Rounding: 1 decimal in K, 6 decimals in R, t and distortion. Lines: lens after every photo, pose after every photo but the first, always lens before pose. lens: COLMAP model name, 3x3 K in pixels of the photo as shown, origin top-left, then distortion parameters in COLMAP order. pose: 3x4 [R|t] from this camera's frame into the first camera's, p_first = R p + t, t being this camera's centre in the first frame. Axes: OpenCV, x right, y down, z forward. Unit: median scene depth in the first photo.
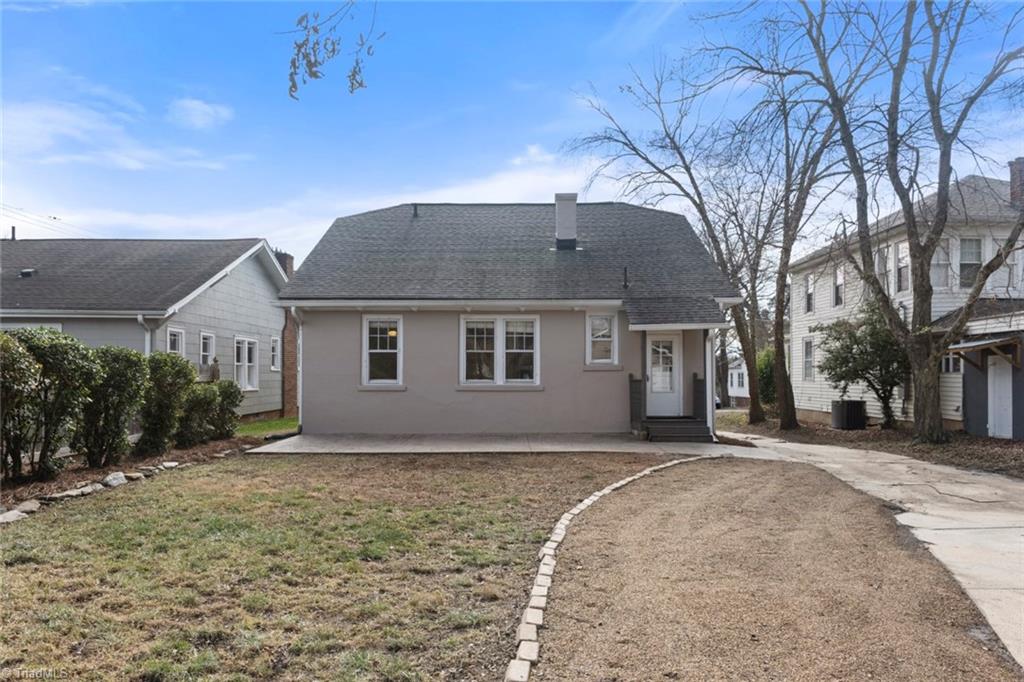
lens RADIAL K [[702.9, 0, 511.3], [0, 702.9, 360.1], [0, 0, 1]] dist [0.102214, -0.148605]
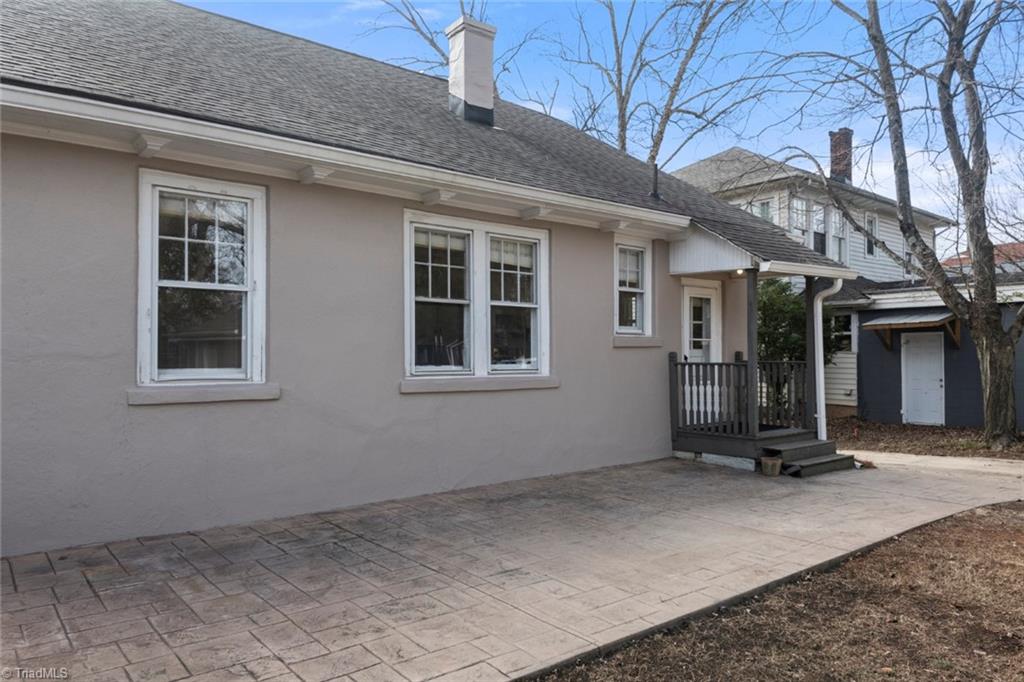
lens RADIAL K [[702.9, 0, 511.3], [0, 702.9, 360.1], [0, 0, 1]] dist [0.102214, -0.148605]
pose [[0.784873, -0.005110, 0.619636, -0.280184], [-0.010990, 0.999694, 0.022164, 0.013974], [-0.619559, -0.024205, 0.784577, 0.629155]]
